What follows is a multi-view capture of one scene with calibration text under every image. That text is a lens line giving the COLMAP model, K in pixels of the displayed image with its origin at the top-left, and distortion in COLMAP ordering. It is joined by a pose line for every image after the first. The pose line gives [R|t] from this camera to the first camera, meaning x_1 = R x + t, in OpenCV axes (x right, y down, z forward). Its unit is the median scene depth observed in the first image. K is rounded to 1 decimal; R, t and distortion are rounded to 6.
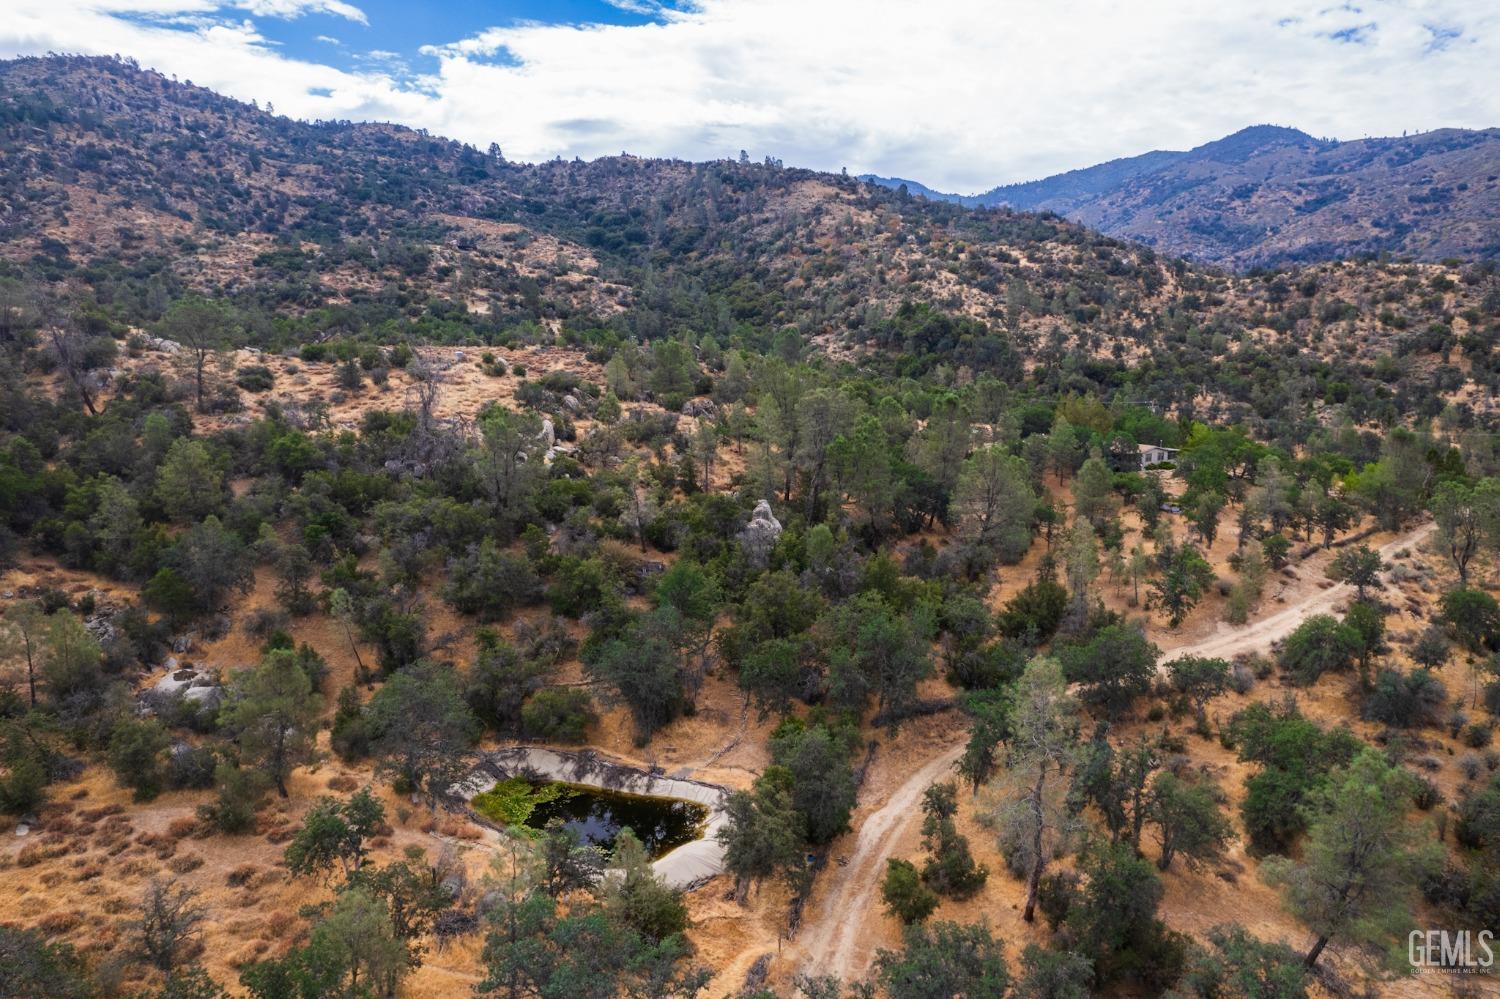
lens RADIAL K [[978.4, 0, 750.0], [0, 978.4, 499.5], [0, 0, 1]] dist [-0.084346, 0.078757]
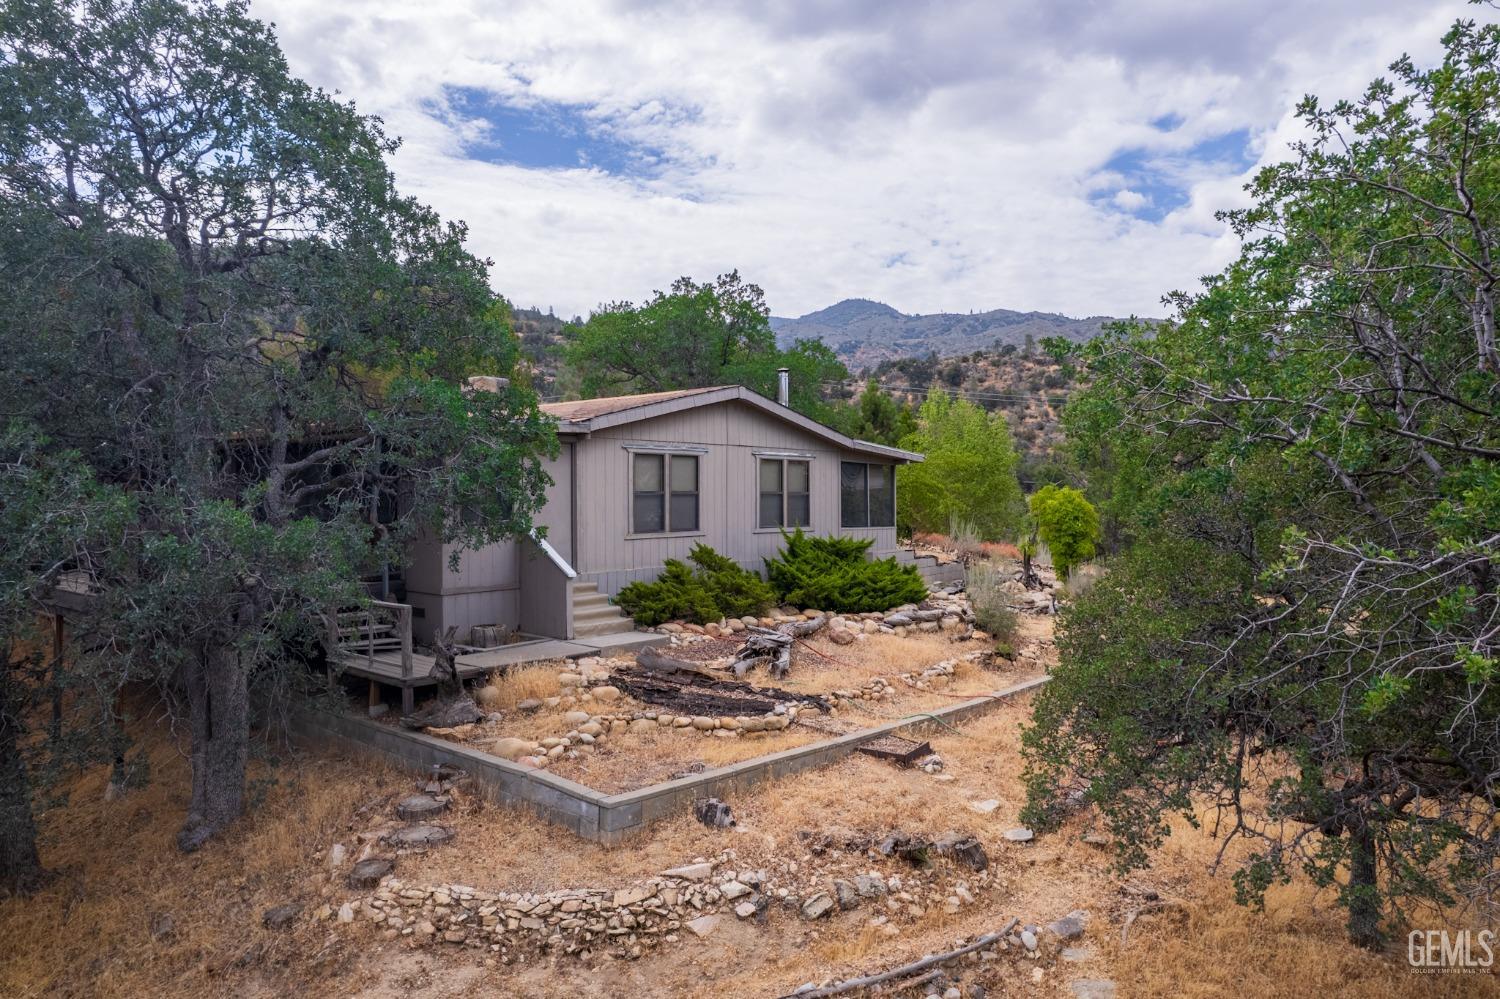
lens RADIAL K [[984.7, 0, 737.5], [0, 984.7, 484.0], [0, 0, 1]] dist [-0.101995, 0.116029]
pose [[0.938212, 0.011775, 0.345859, 0.137274], [0.049032, 0.984815, -0.166537, -0.009859], [-0.342569, 0.173205, 0.923389, 0.323286]]
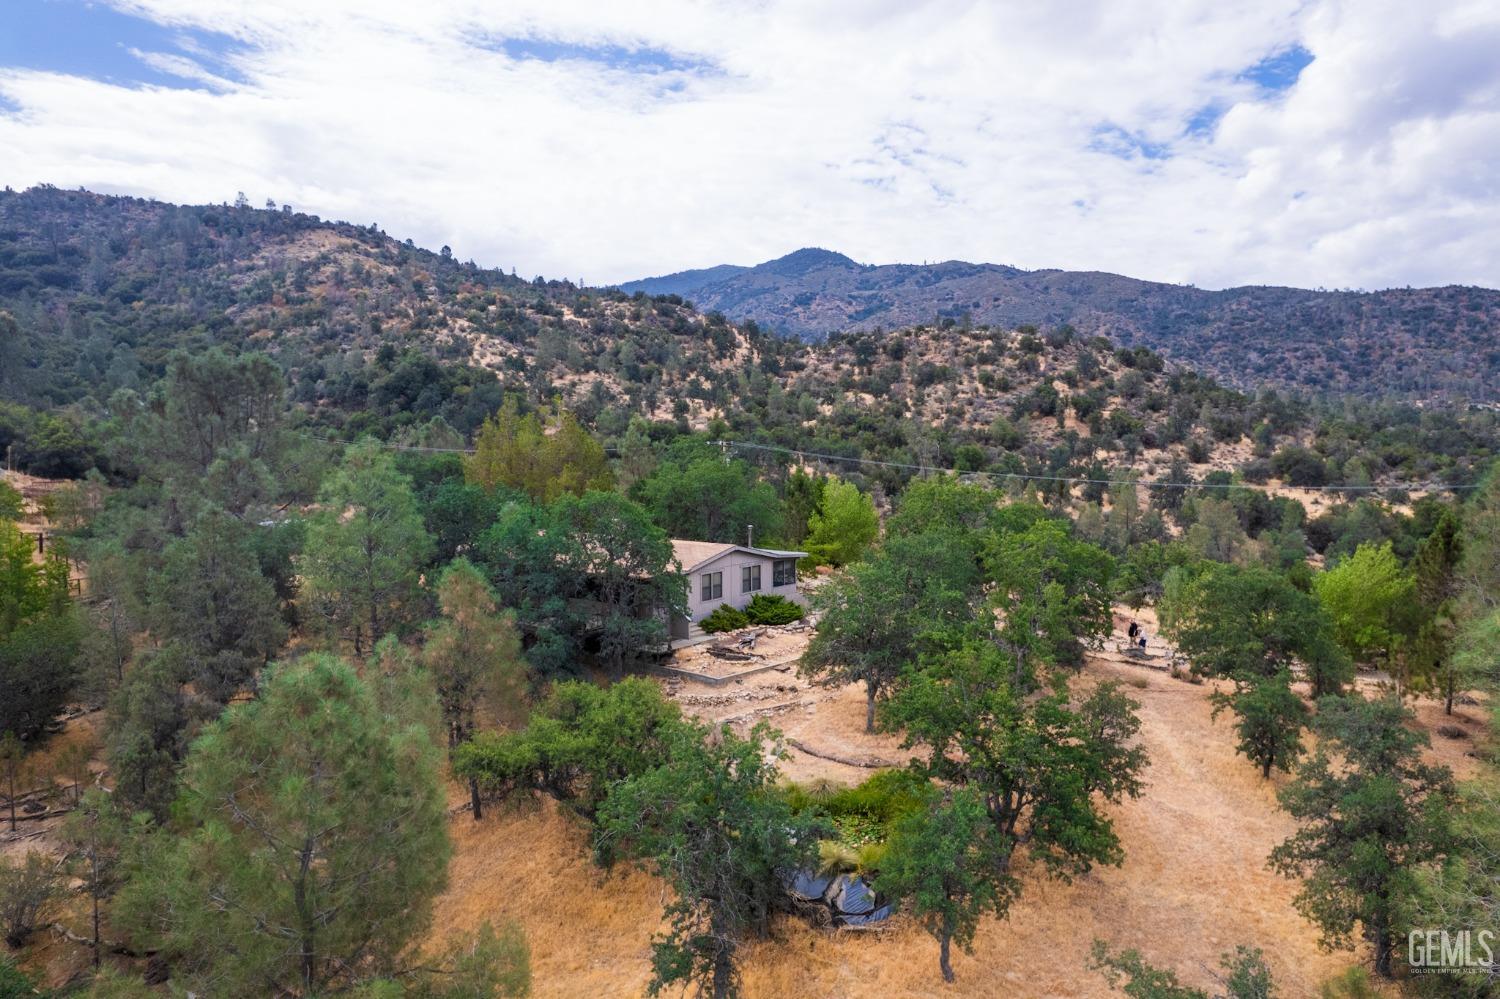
lens RADIAL K [[978.4, 0, 750.0], [0, 978.4, 499.5], [0, 0, 1]] dist [-0.084346, 0.078757]
pose [[0.916992, -0.017974, 0.398501, 0.110111], [0.060210, 0.993776, -0.093727, -0.014654], [-0.394336, 0.109941, 0.912366, 0.260718]]
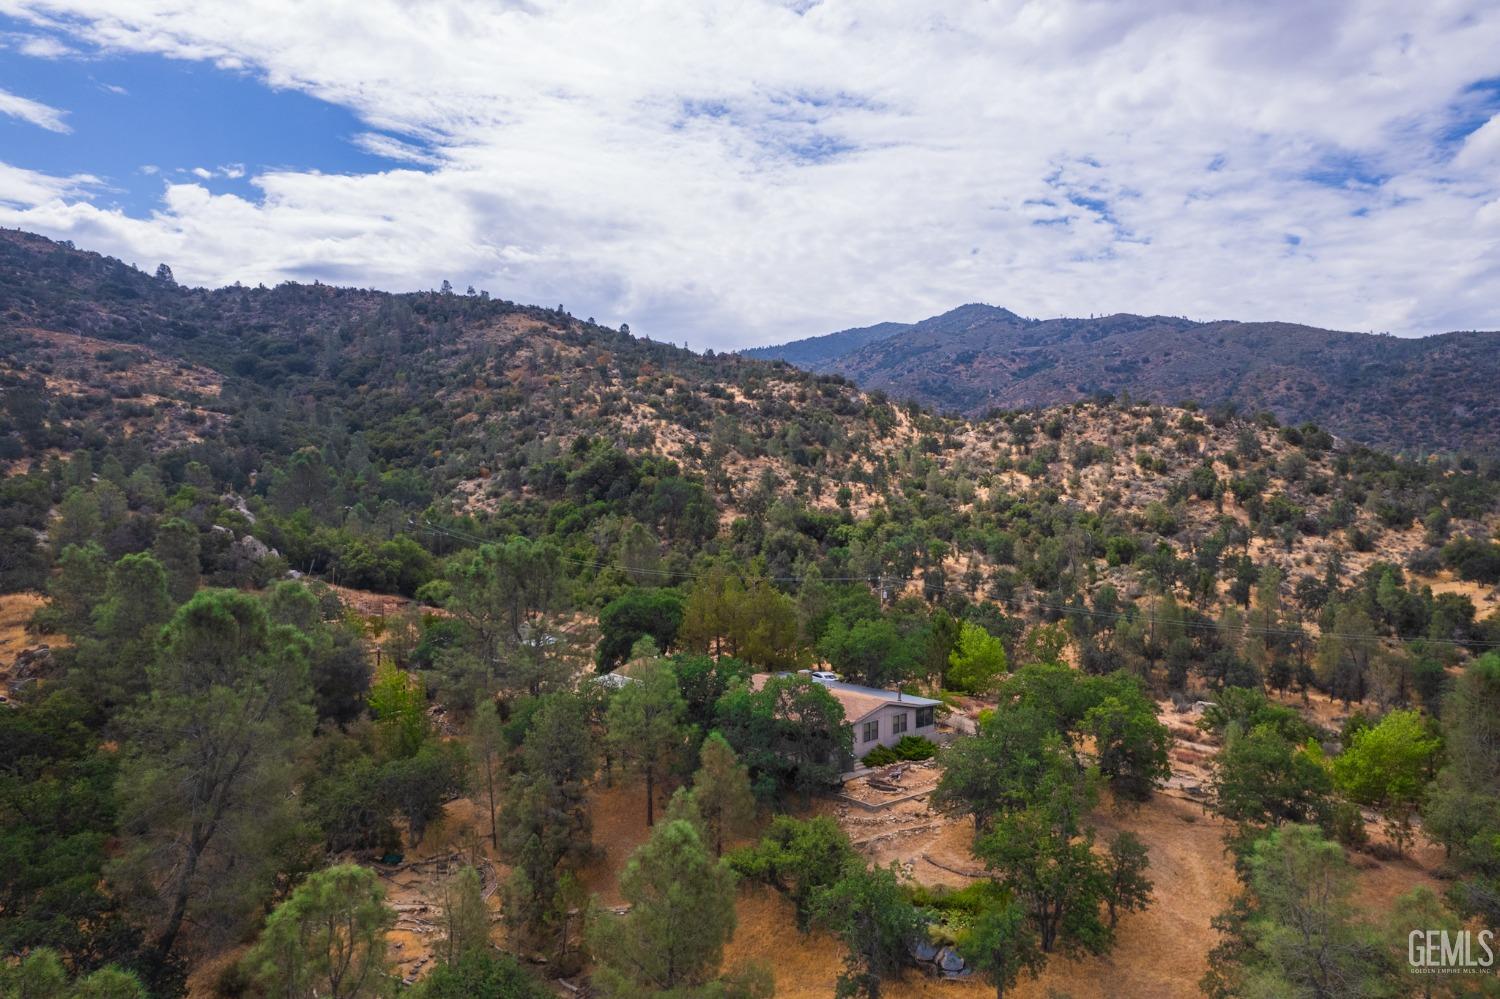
lens RADIAL K [[973.2, 0, 744.7], [0, 973.2, 491.7], [0, 0, 1]] dist [-0.054062, -0.003137]
pose [[0.971420, 0.007951, 0.237233, 0.094823], [0.031880, 0.986013, -0.163590, -0.027522], [-0.235215, 0.166478, 0.957580, 0.218385]]
